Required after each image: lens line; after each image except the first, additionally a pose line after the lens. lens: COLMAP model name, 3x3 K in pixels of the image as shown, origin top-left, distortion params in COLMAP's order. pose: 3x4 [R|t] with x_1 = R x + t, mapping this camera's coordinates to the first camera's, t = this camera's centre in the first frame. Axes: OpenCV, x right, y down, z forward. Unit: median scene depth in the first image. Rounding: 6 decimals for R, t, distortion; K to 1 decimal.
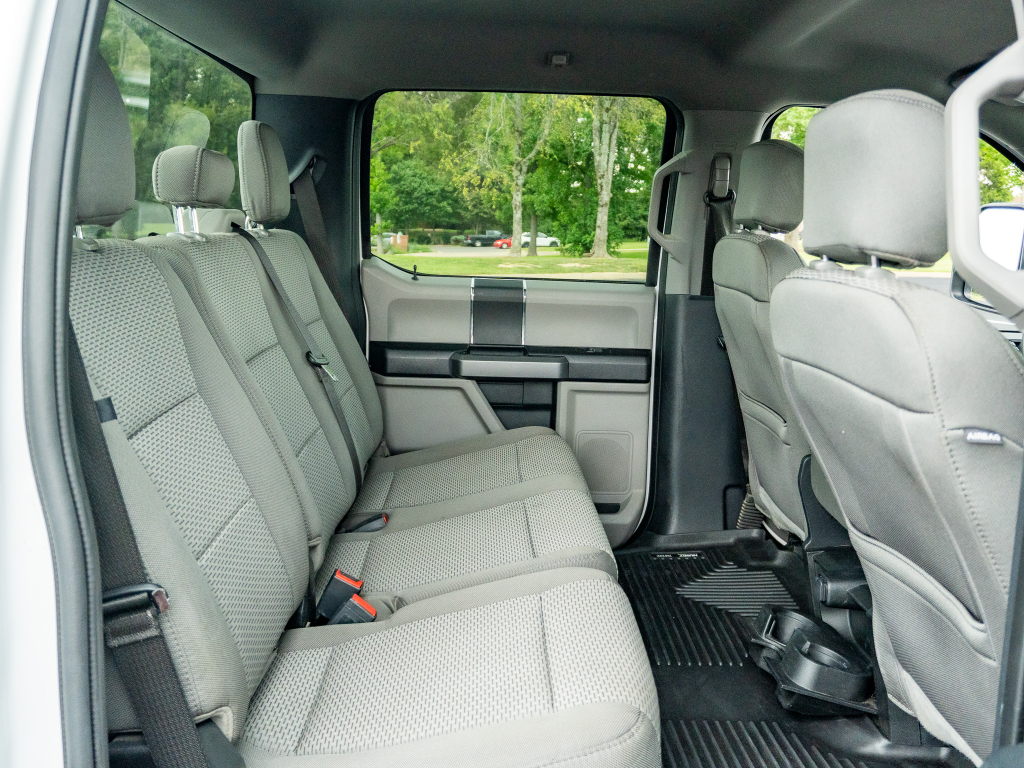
lens RADIAL K [[961.0, 0, 512.0], [0, 961.0, 384.0], [0, 0, 1]] dist [-0.001197, 0.002335]
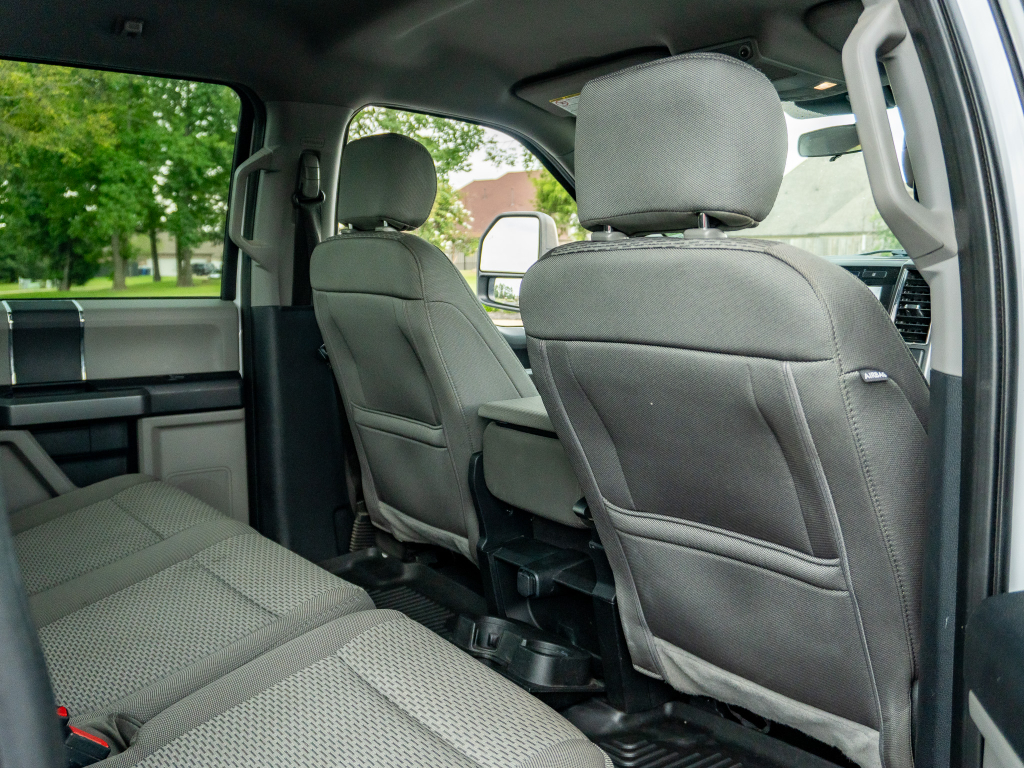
lens RADIAL K [[961.0, 0, 512.0], [0, 961.0, 384.0], [0, 0, 1]] dist [-0.001197, 0.002335]
pose [[0.813659, -0.100057, 0.572667, -0.172425], [0.120696, 0.992688, 0.001956, 0.005455], [-0.568675, 0.067527, 0.819786, 0.140262]]
